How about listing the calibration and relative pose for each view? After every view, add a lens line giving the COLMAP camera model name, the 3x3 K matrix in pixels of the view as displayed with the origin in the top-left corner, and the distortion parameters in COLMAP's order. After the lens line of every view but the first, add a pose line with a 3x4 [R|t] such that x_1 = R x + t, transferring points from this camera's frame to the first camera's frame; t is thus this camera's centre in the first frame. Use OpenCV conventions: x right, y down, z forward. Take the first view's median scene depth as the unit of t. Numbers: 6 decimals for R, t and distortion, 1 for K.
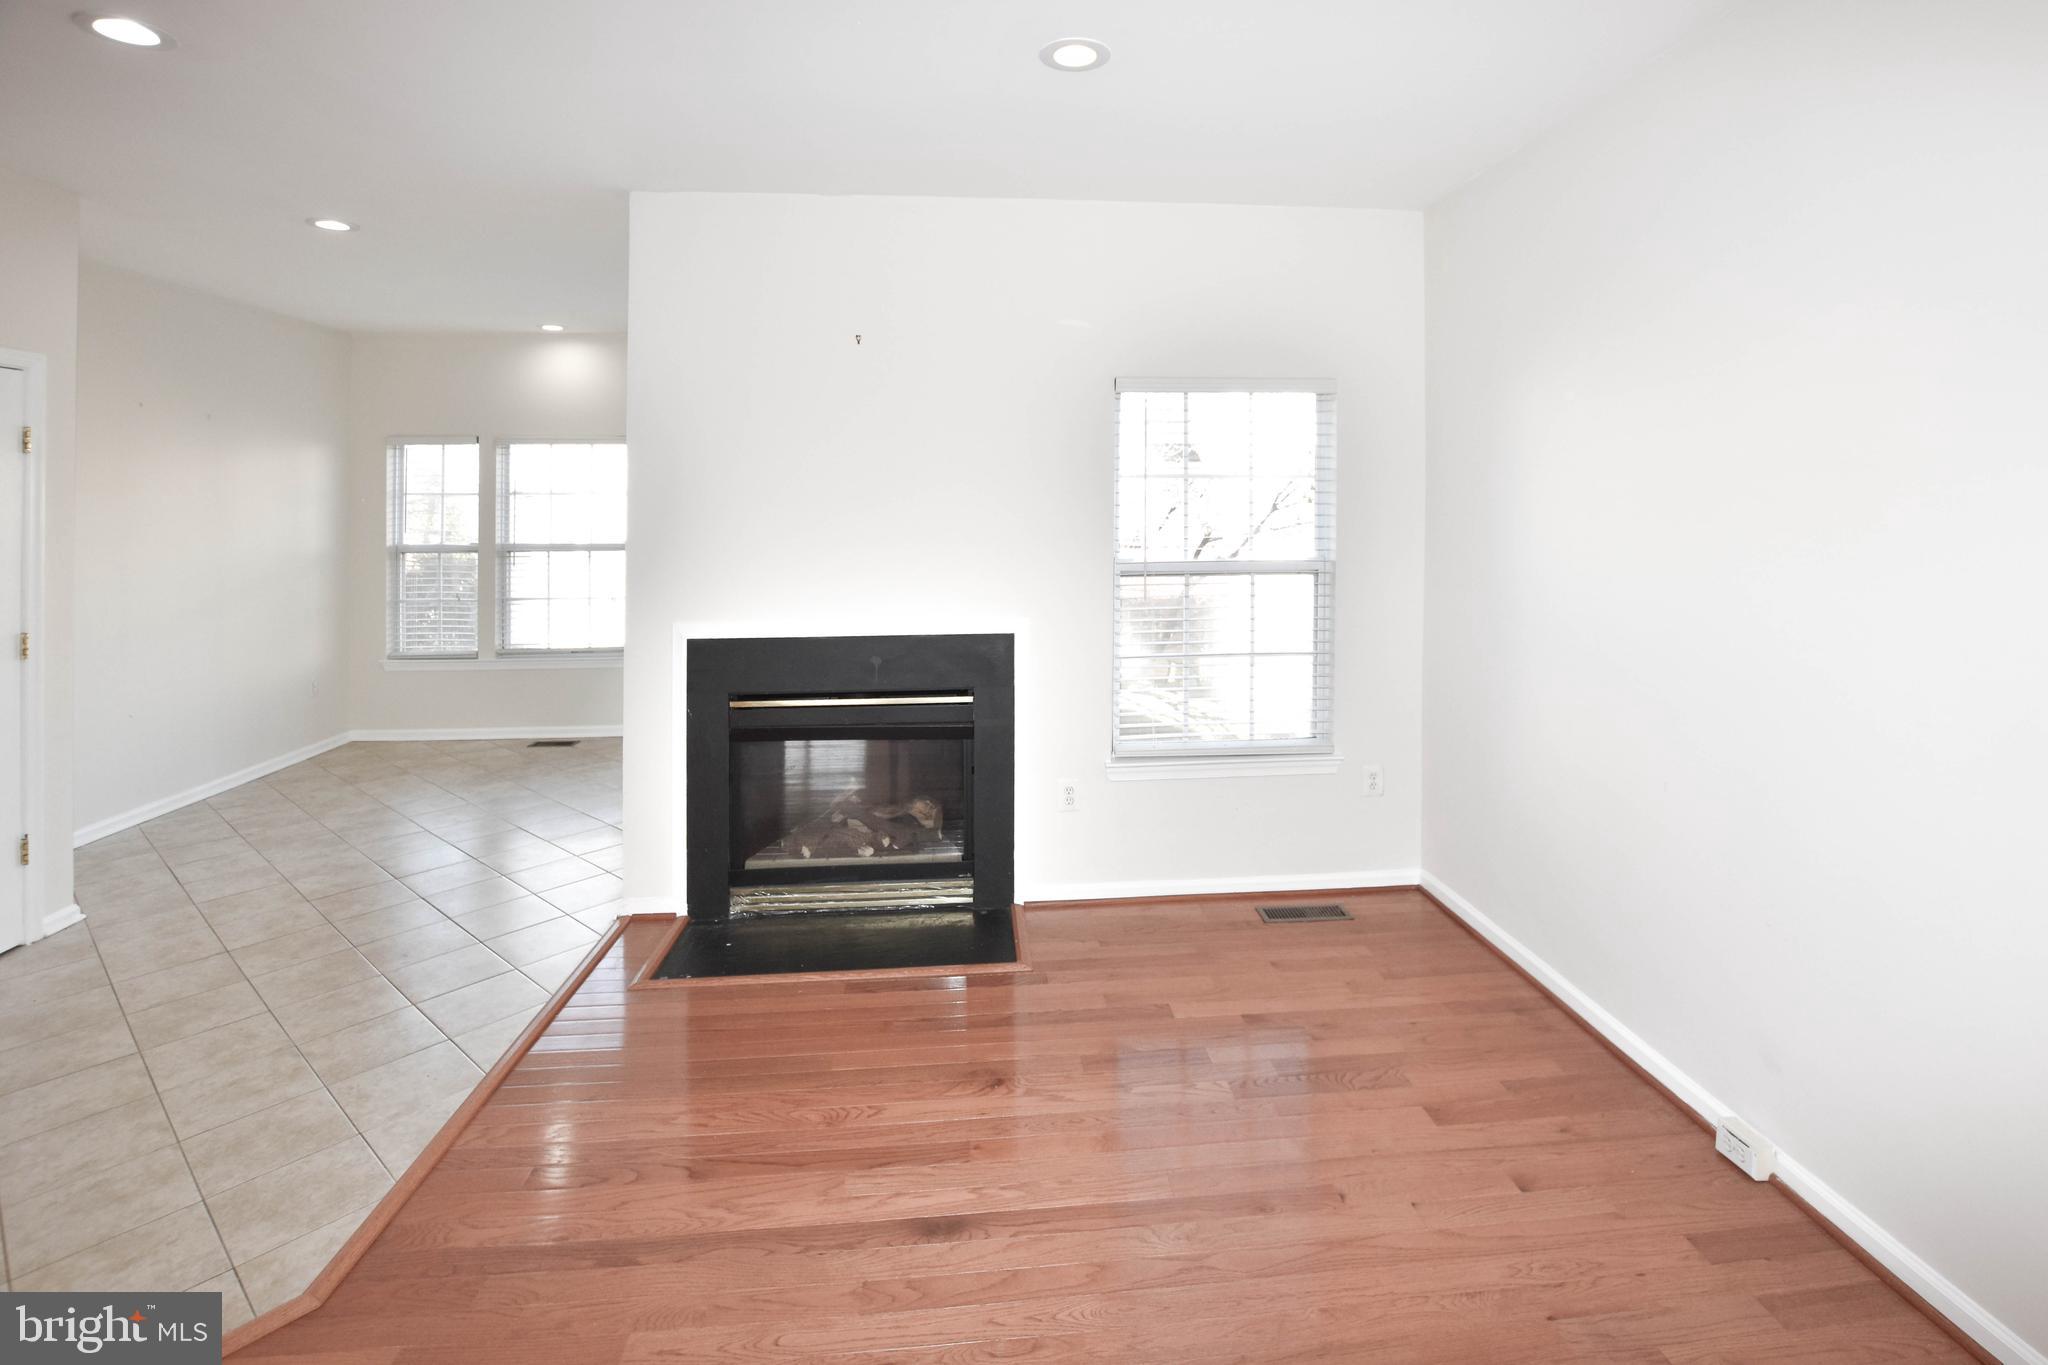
lens RADIAL K [[940.5, 0, 1066.3], [0, 940.5, 506.6], [0, 0, 1]] dist [-0.032785, 0.004299]
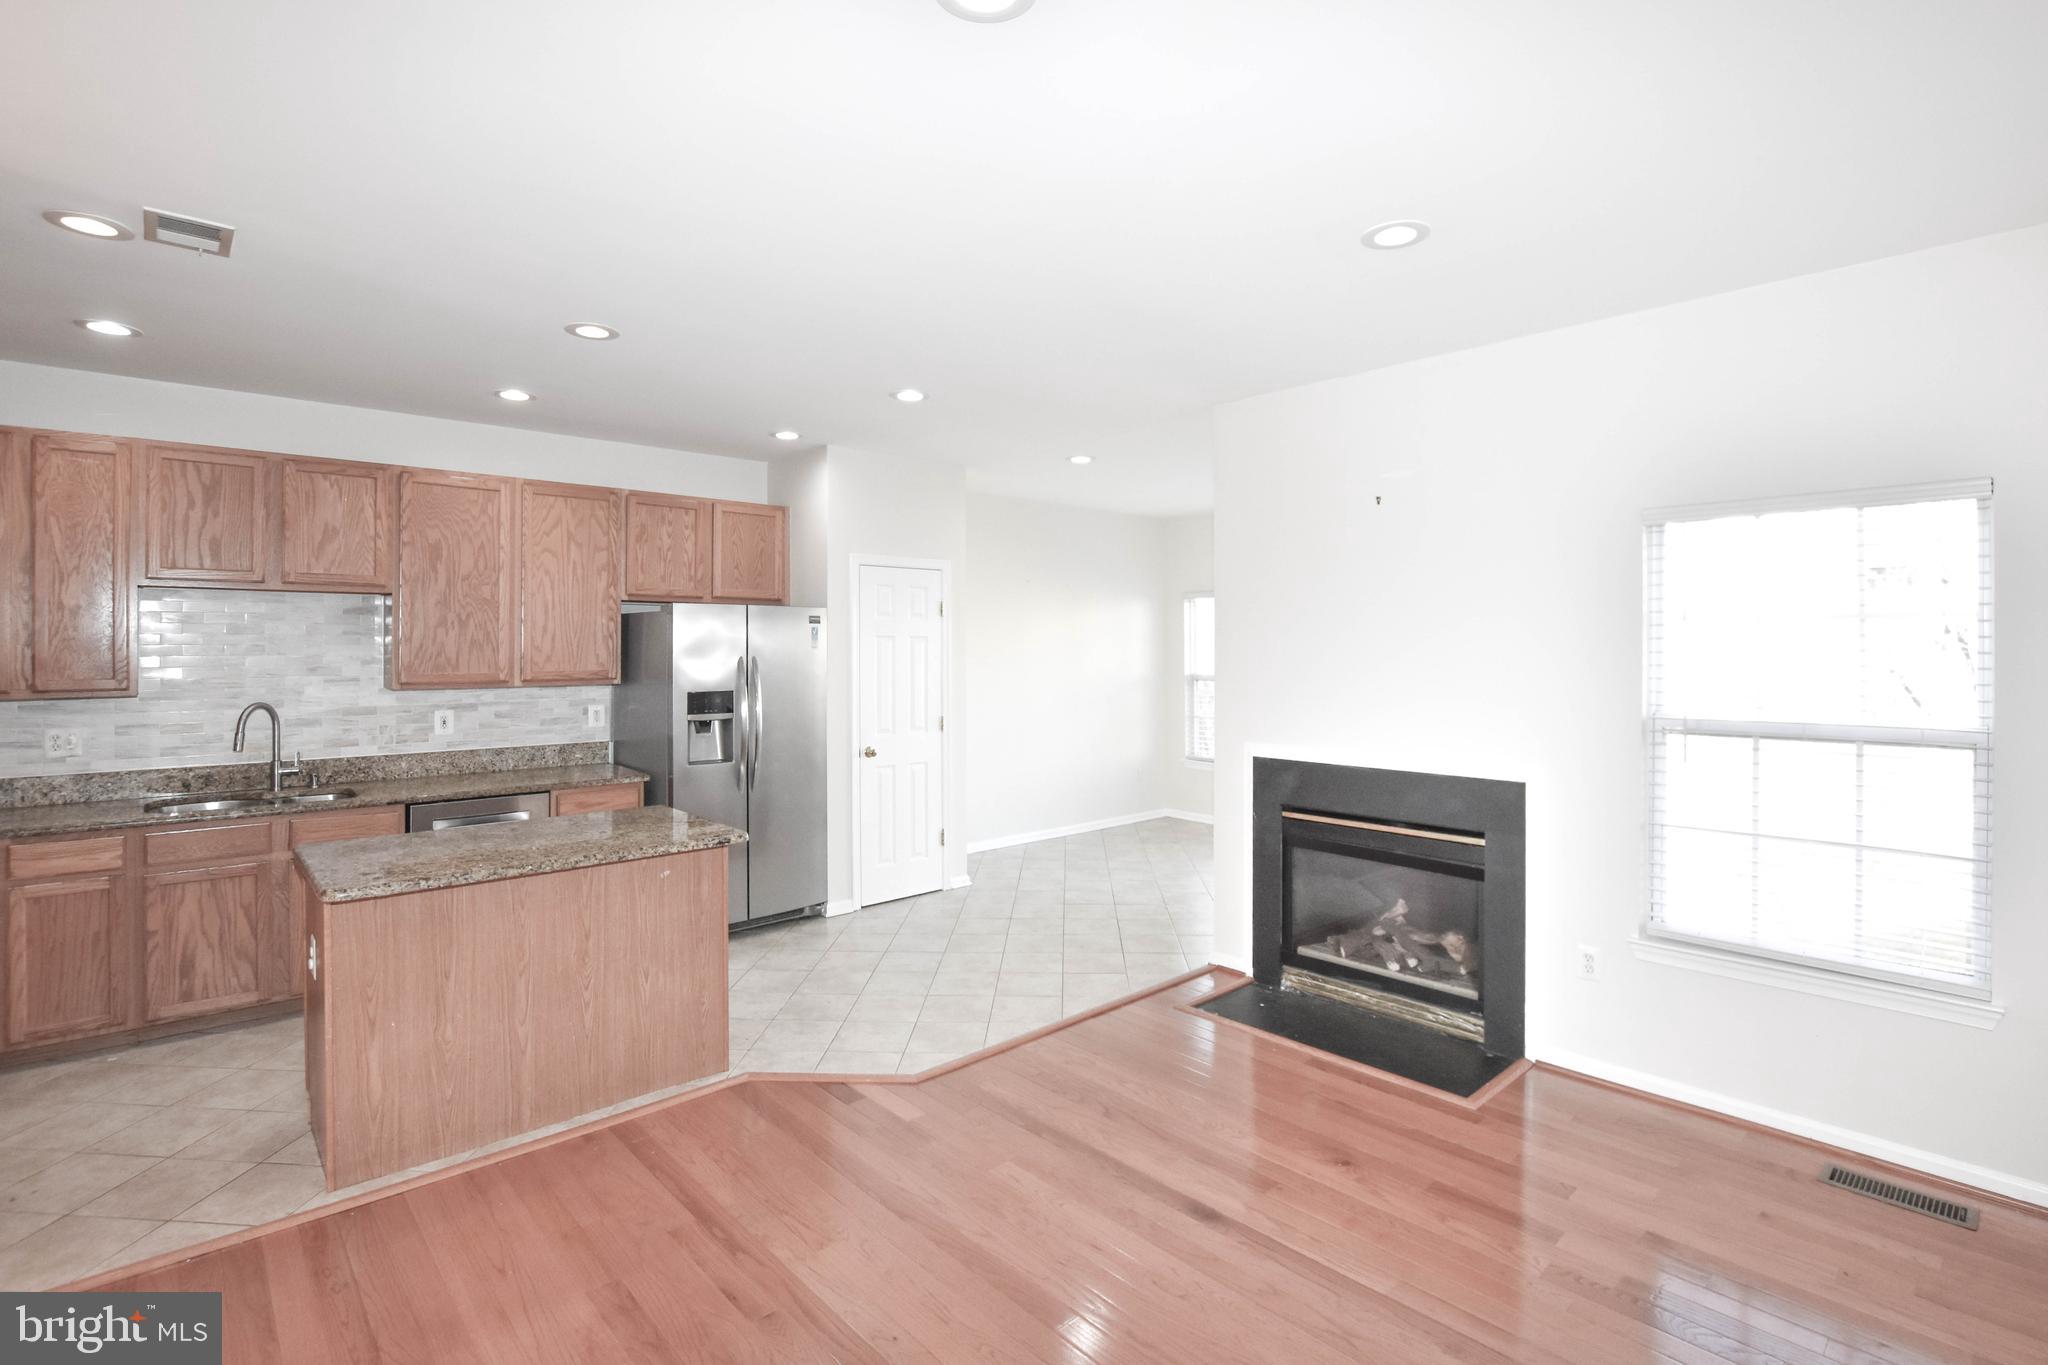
lens RADIAL K [[940.5, 0, 1020.6], [0, 940.5, 633.6], [0, 0, 1]] dist [-0.032785, 0.004299]
pose [[0.595906, -0.007609, -0.803018, 0.409581], [0.006060, 0.999969, -0.004979, -0.016245], [0.803031, -0.001899, 0.595934, 0.006471]]
